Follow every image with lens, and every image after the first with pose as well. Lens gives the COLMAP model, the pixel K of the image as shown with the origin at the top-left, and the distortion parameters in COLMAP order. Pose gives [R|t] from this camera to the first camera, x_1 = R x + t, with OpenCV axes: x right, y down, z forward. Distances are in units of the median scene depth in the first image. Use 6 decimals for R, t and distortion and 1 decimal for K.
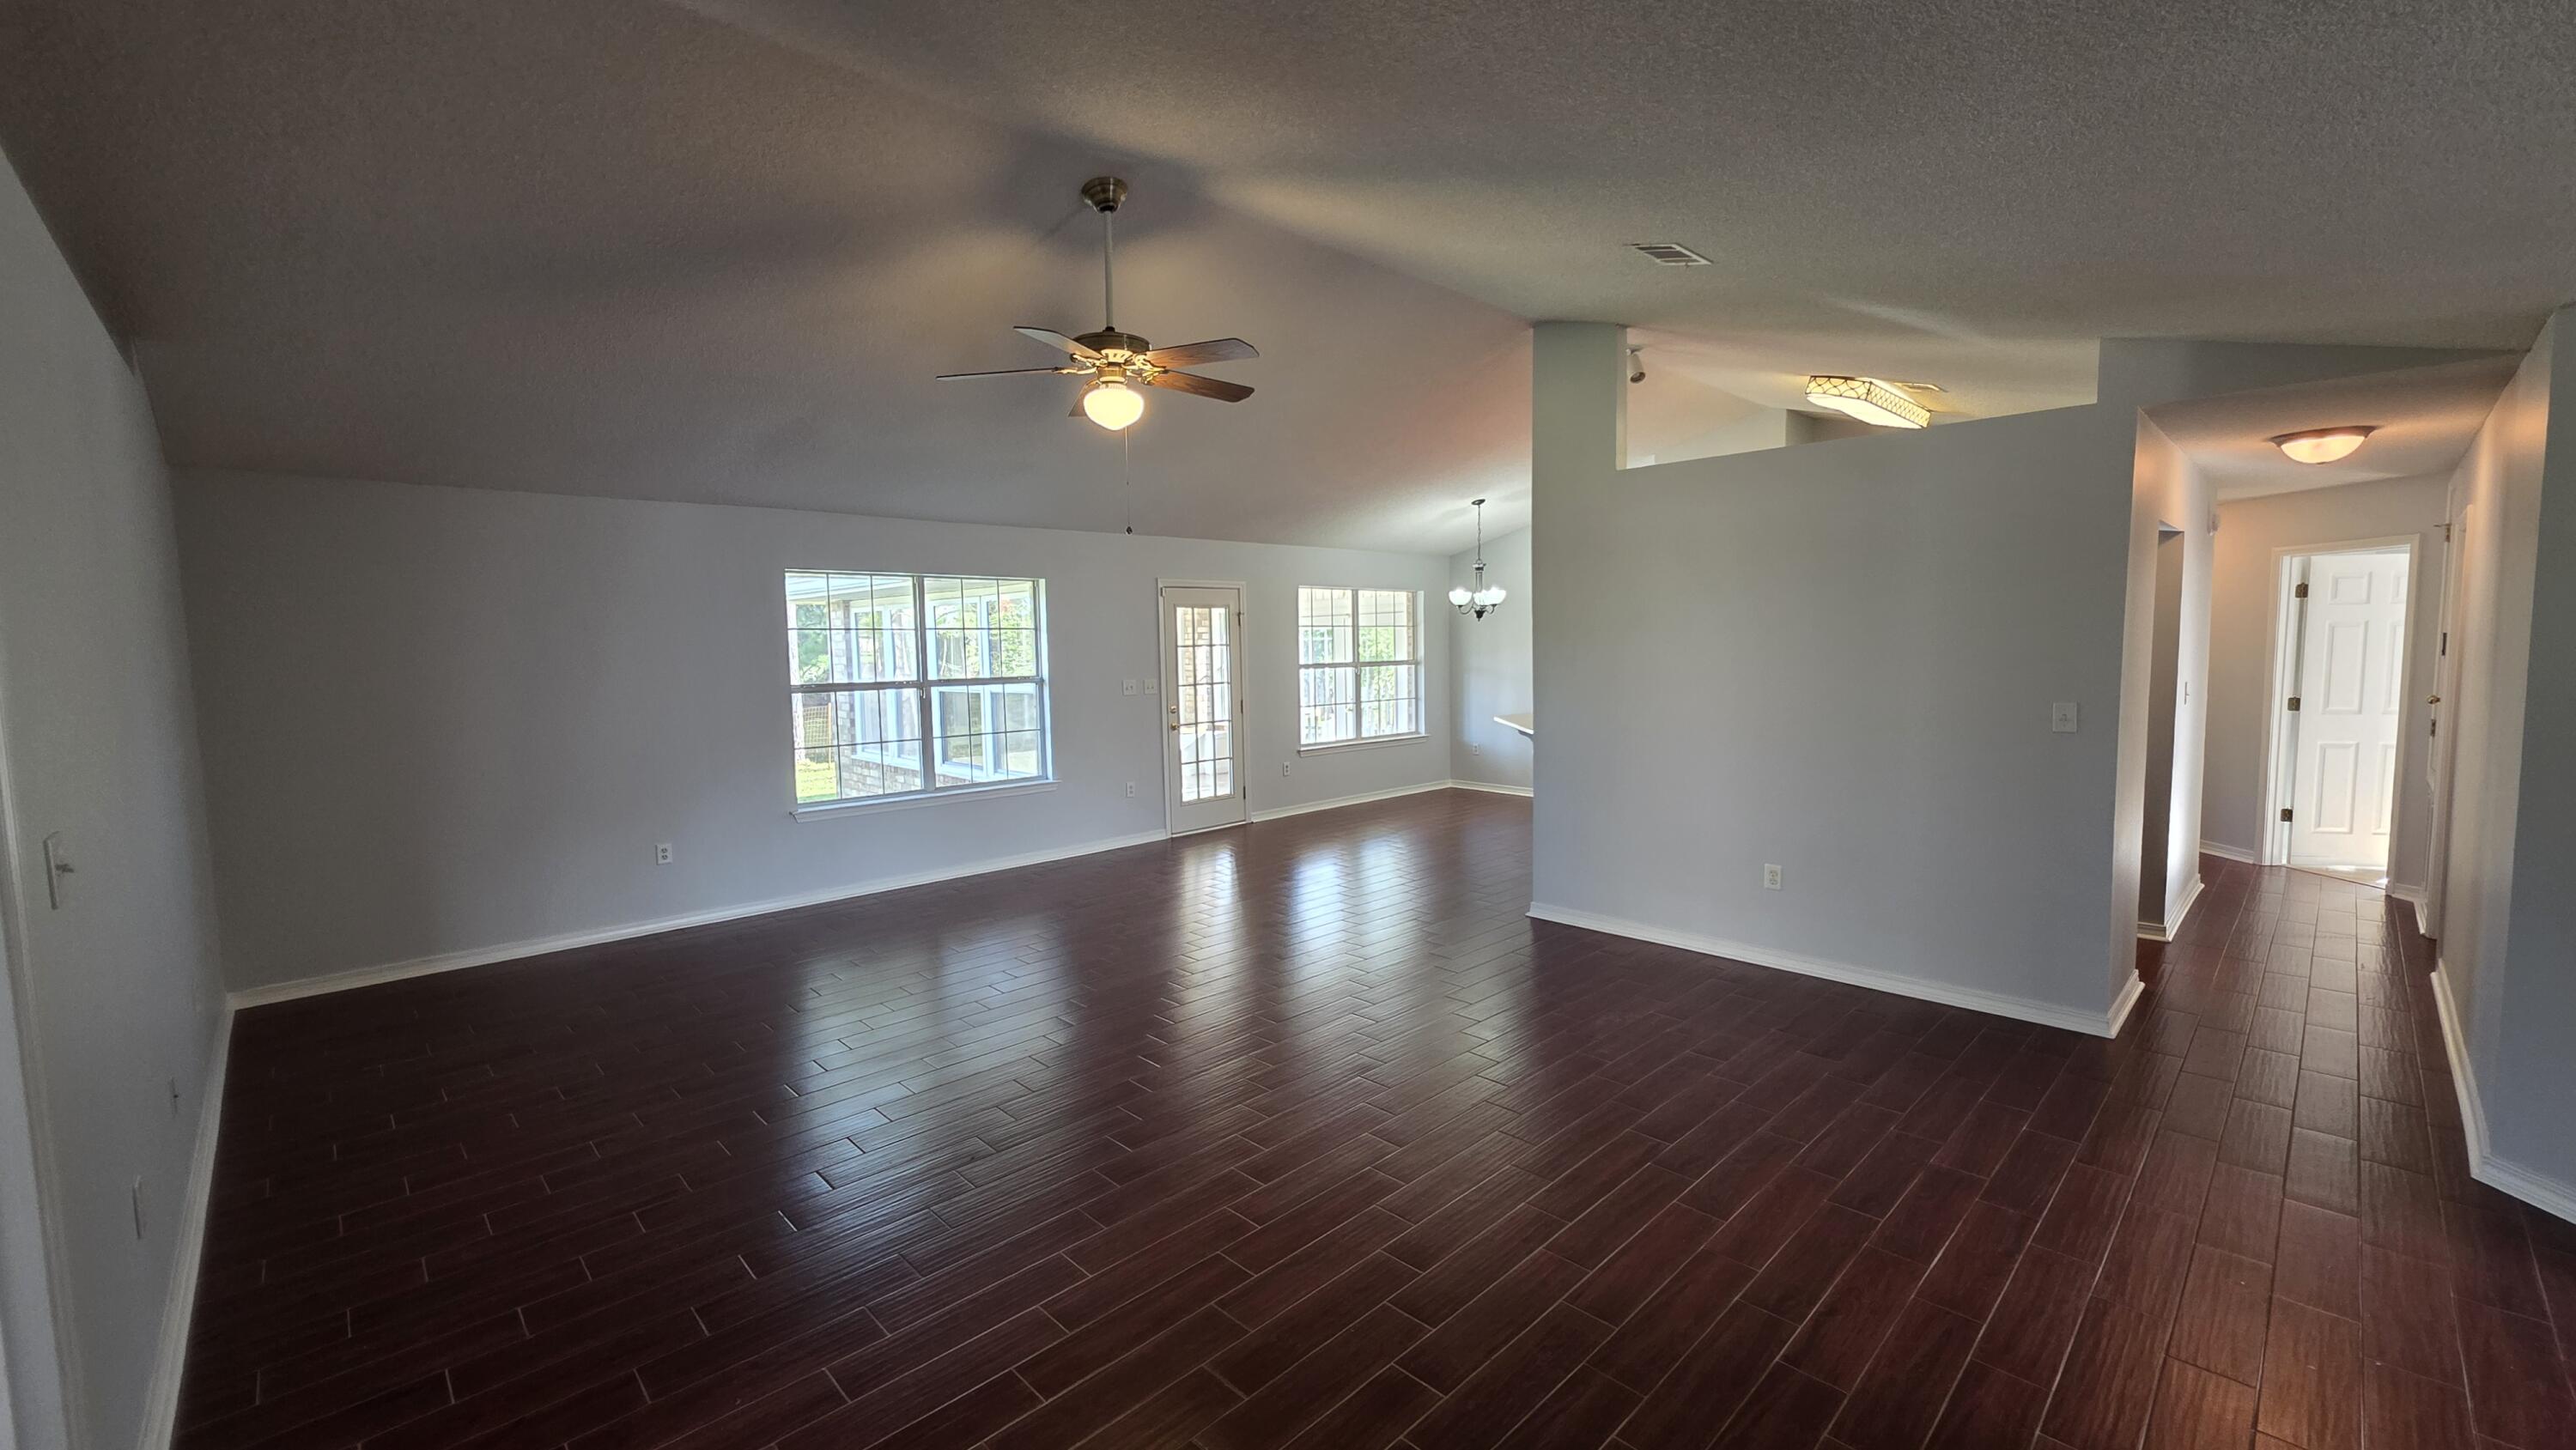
lens RADIAL K [[1025.8, 0, 1287.0], [0, 1025.8, 727.8], [0, 0, 1]] dist [0.000514, 0.000180]
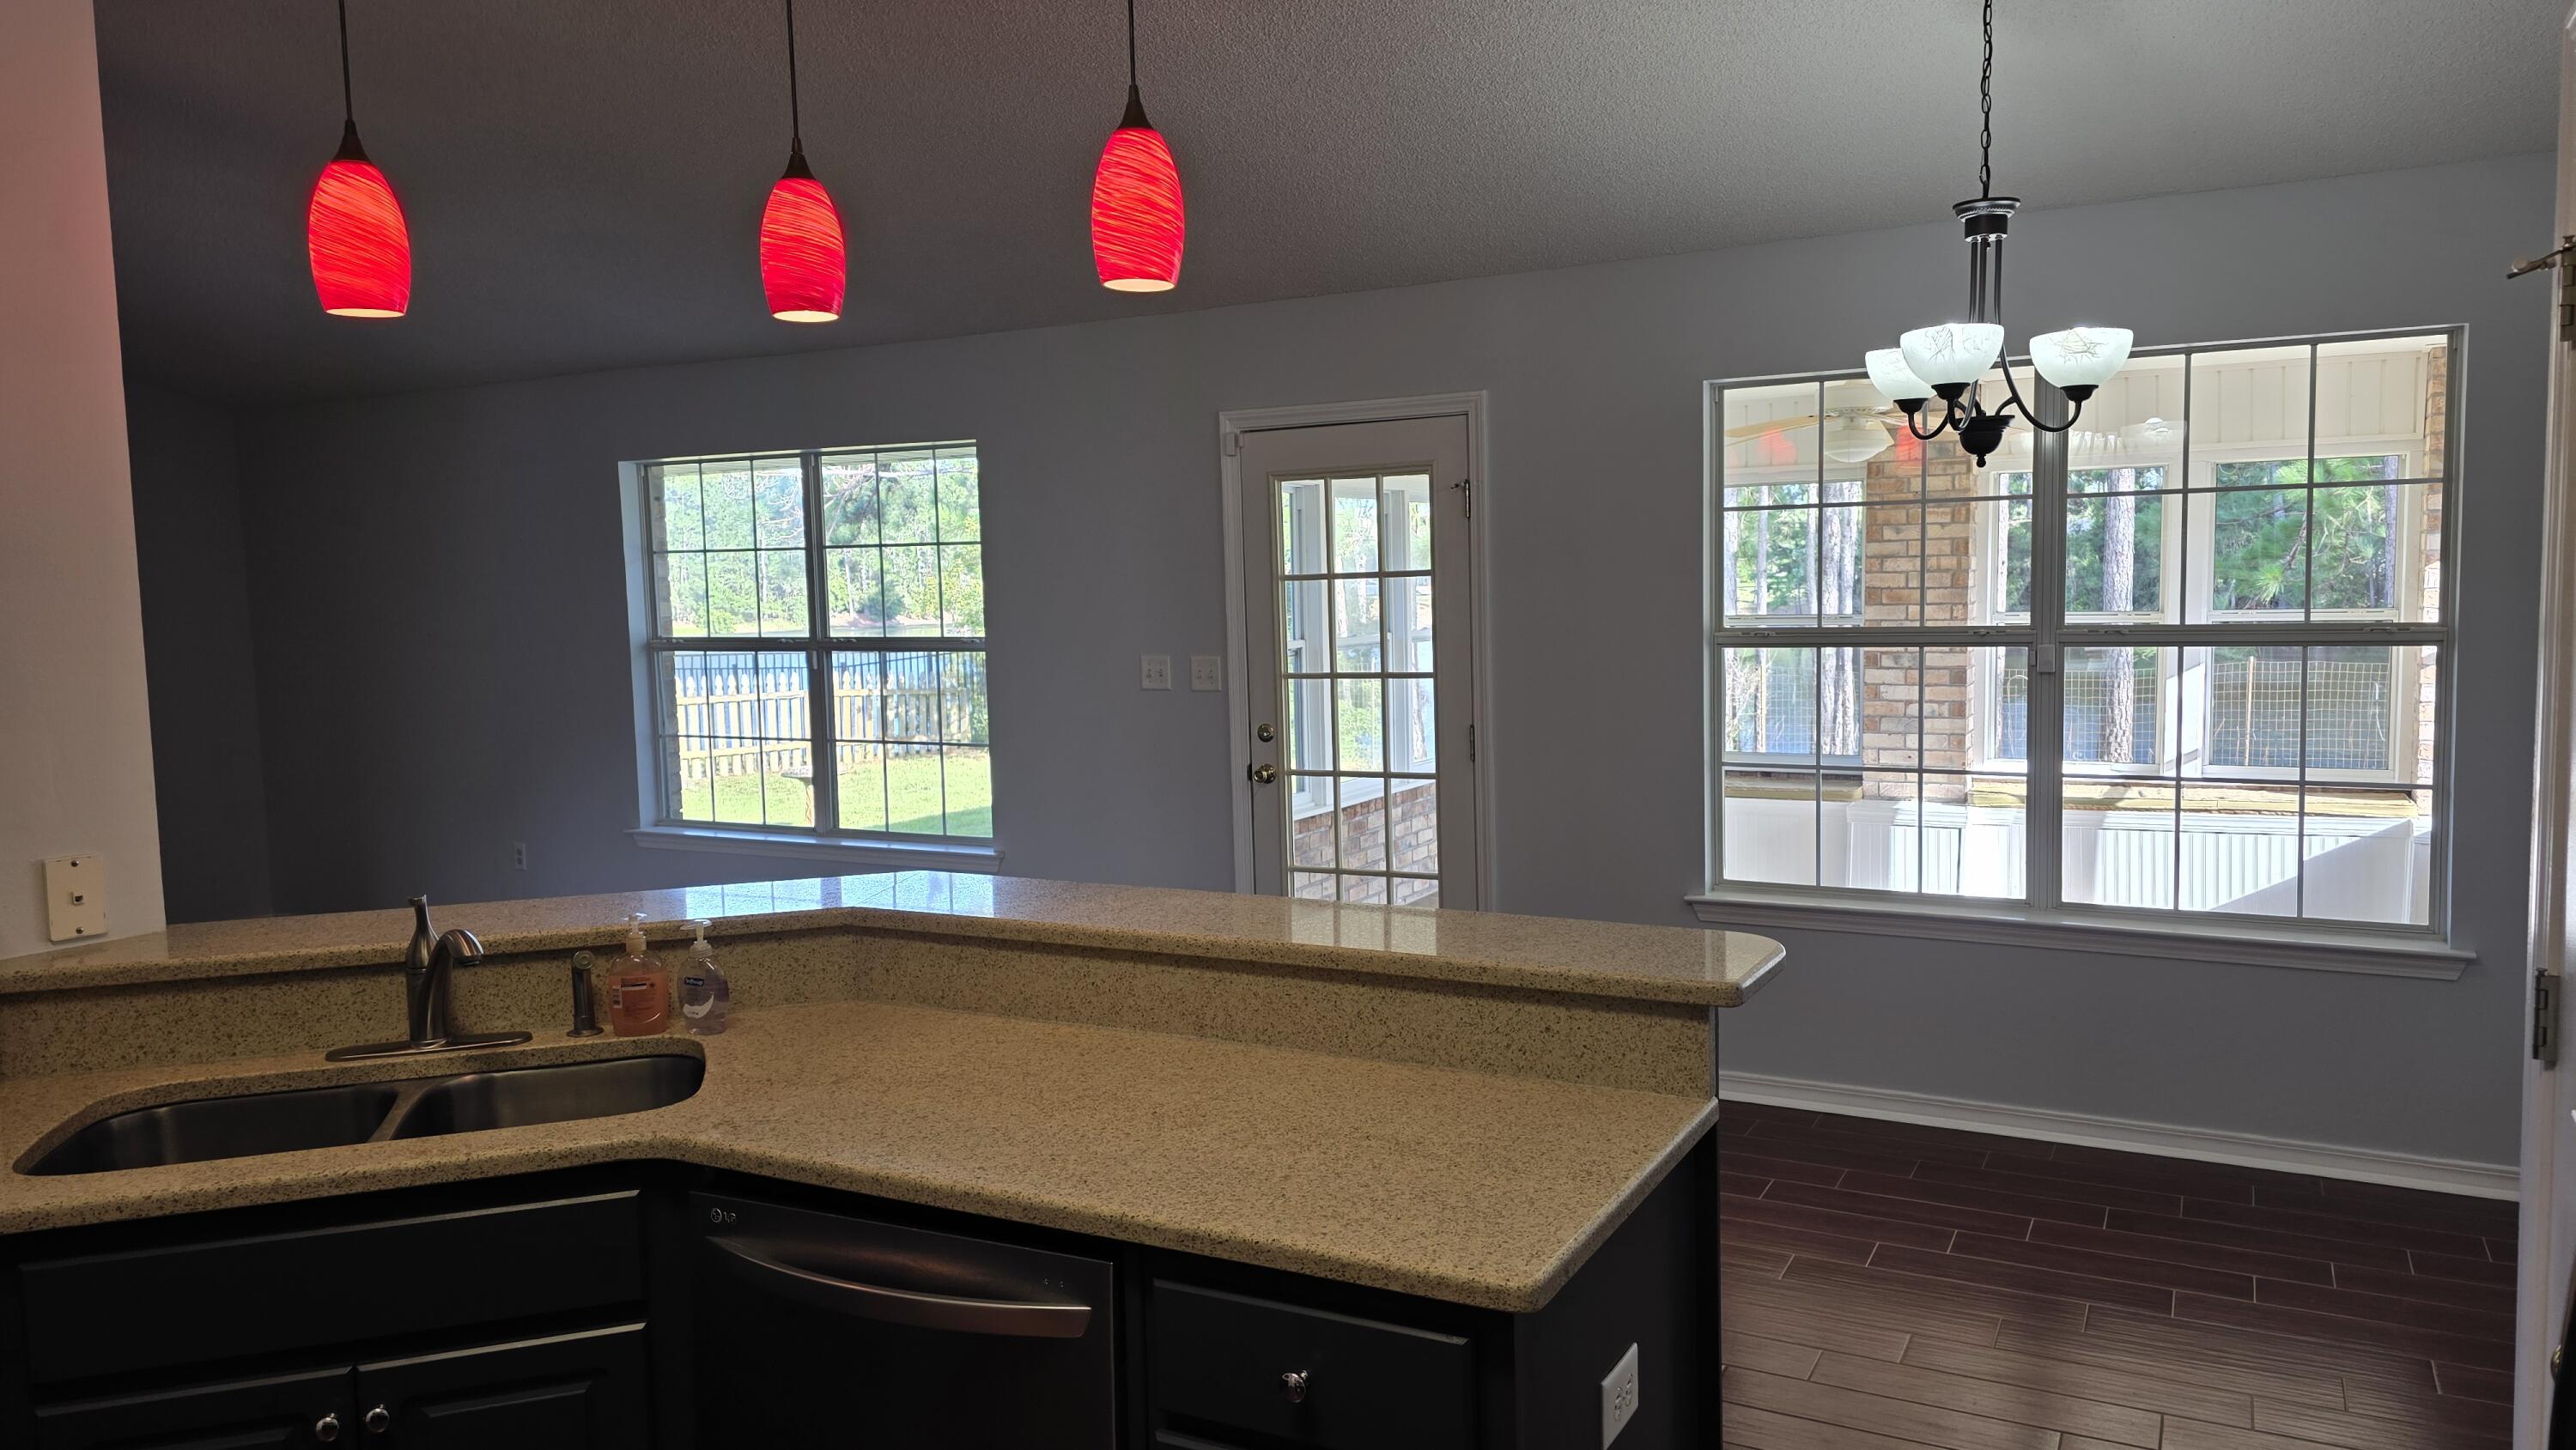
lens RADIAL K [[1733.2, 0, 1309.5], [0, 1733.2, 736.5], [0, 0, 1]] dist [0.049046, -0.006662]
pose [[0.313293, 0.094796, -0.944913, 0.546196], [-0.062233, 0.994916, 0.079179, -0.072119], [0.947615, 0.033999, 0.317599, 0.801968]]
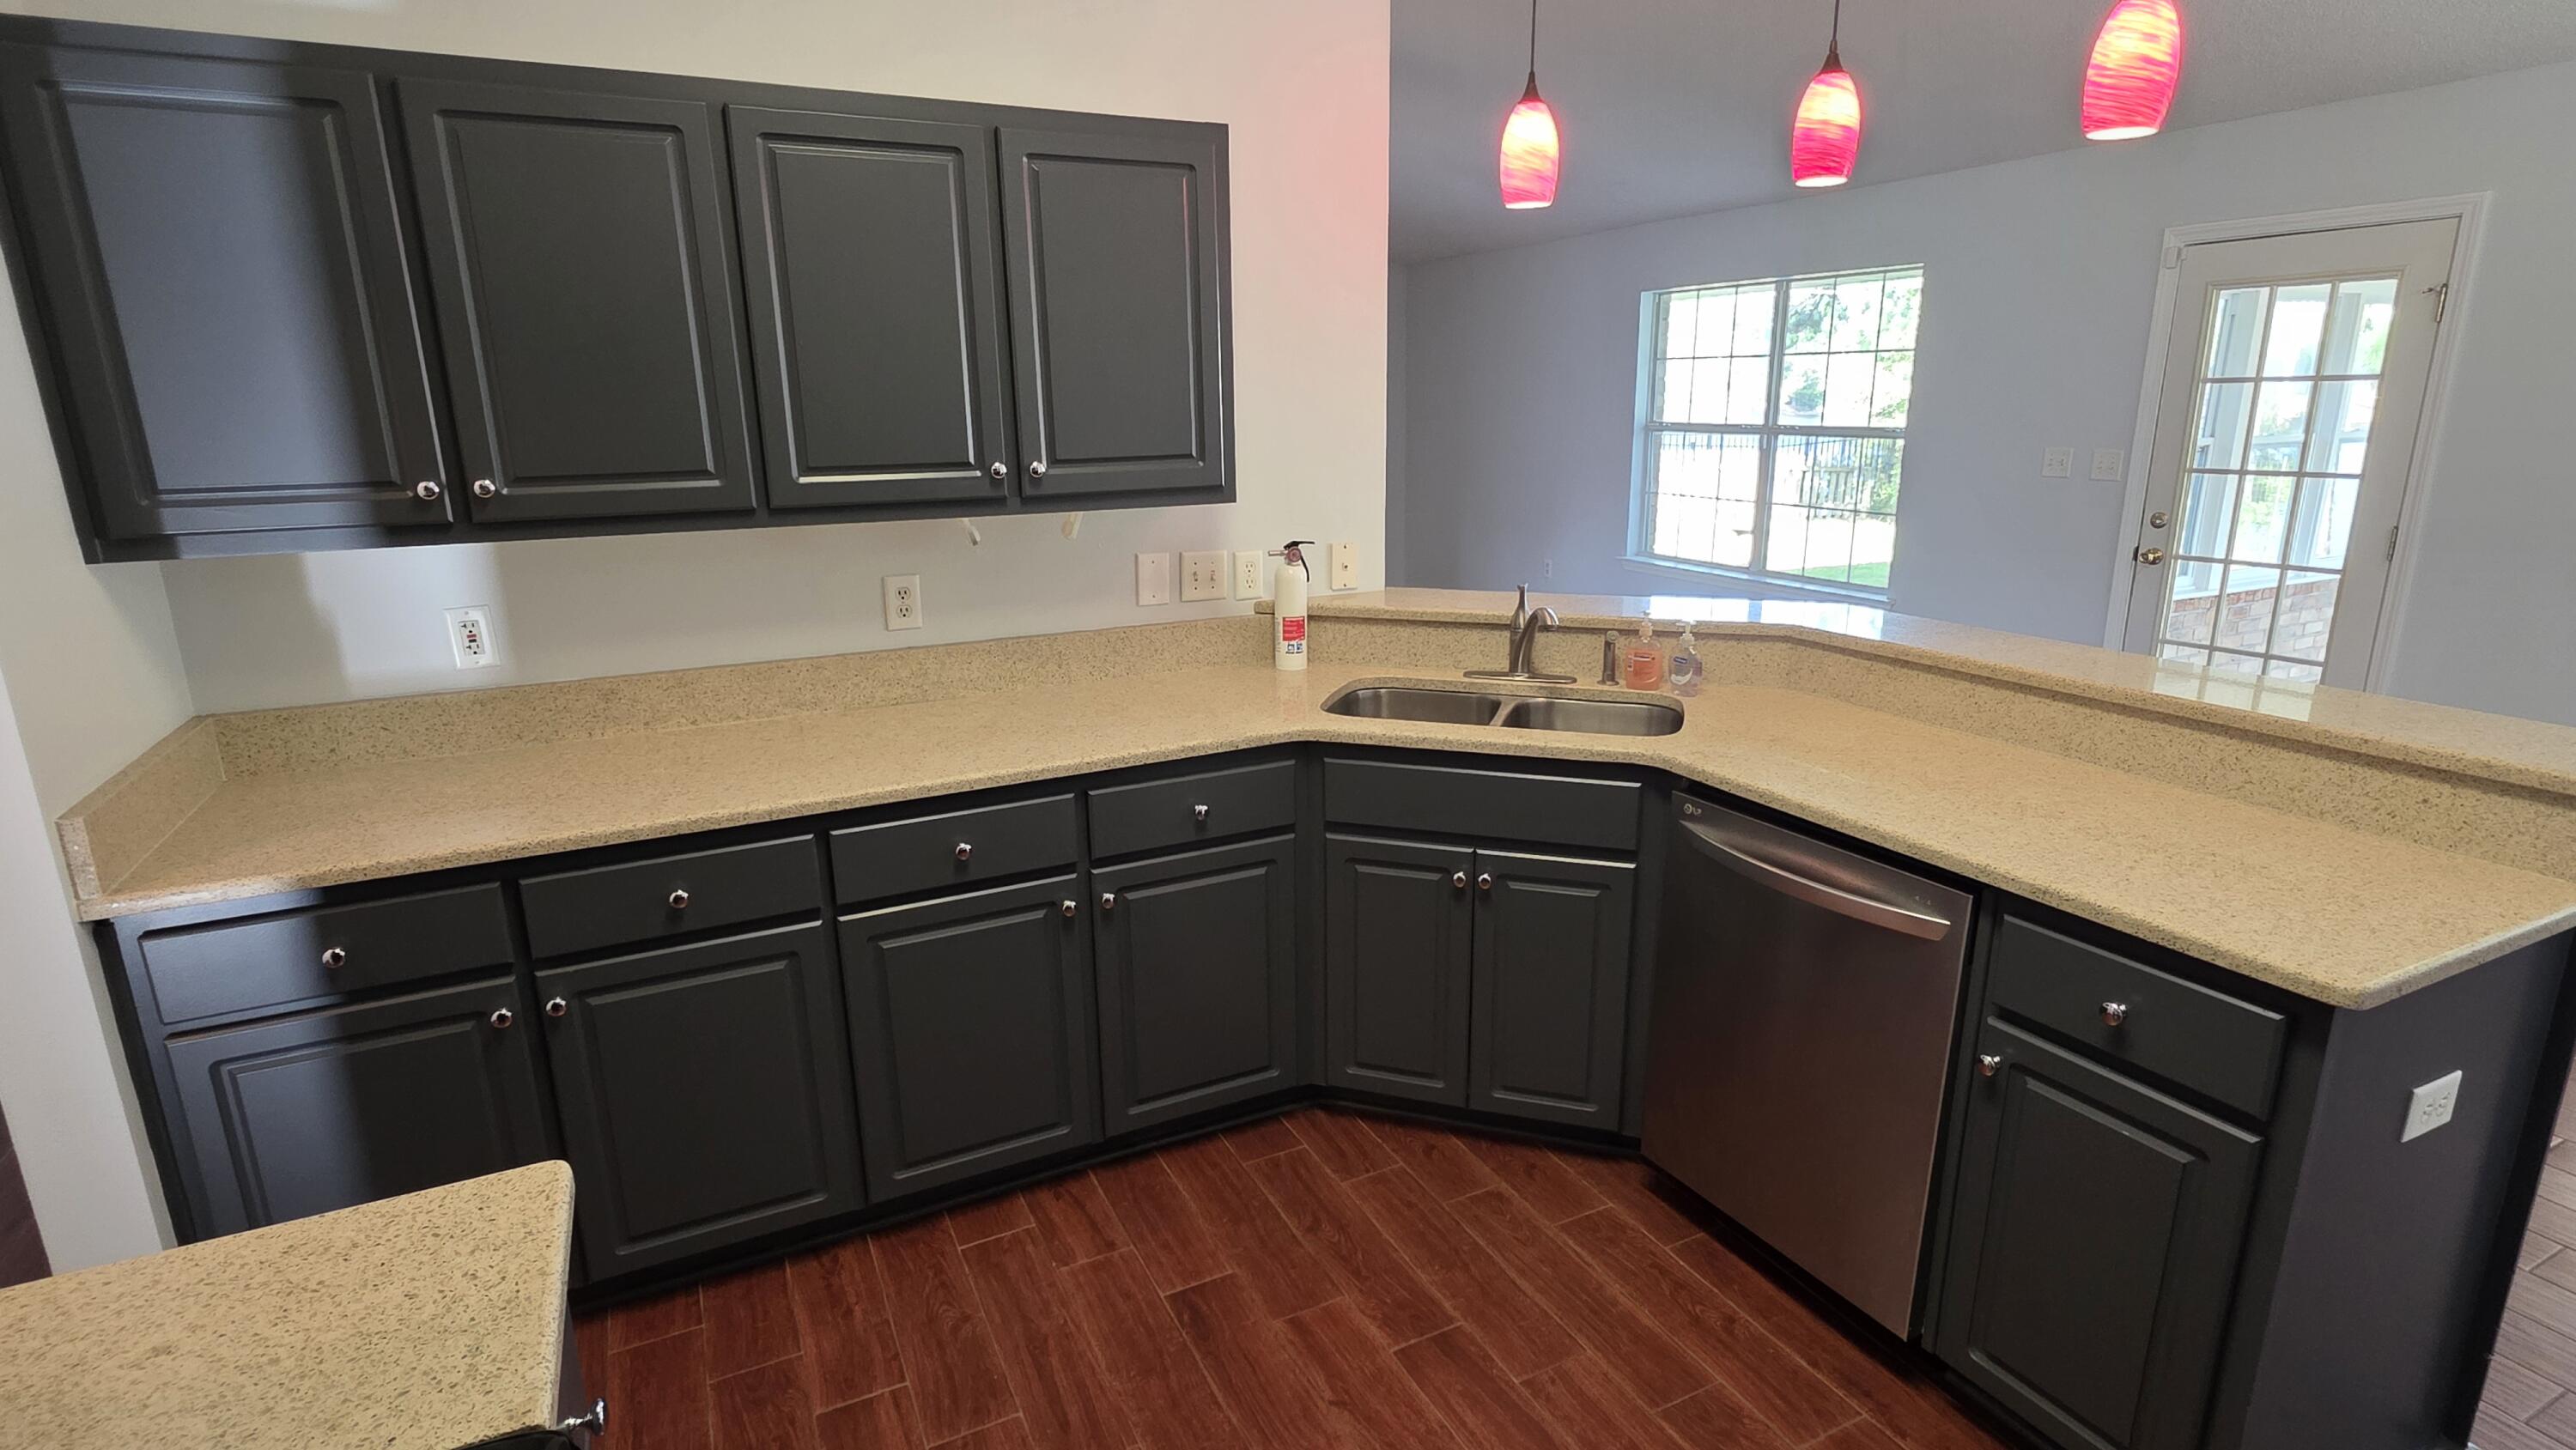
lens RADIAL K [[1260.7, 0, 1289.1], [0, 1260.7, 725.5], [0, 0, 1]] dist [0.002818, 0.000209]
pose [[-0.299035, 0.263574, -0.917119, 0.561739], [-0.064599, 0.953300, 0.295036, -0.072961], [0.952053, 0.147471, -0.268043, 0.794344]]
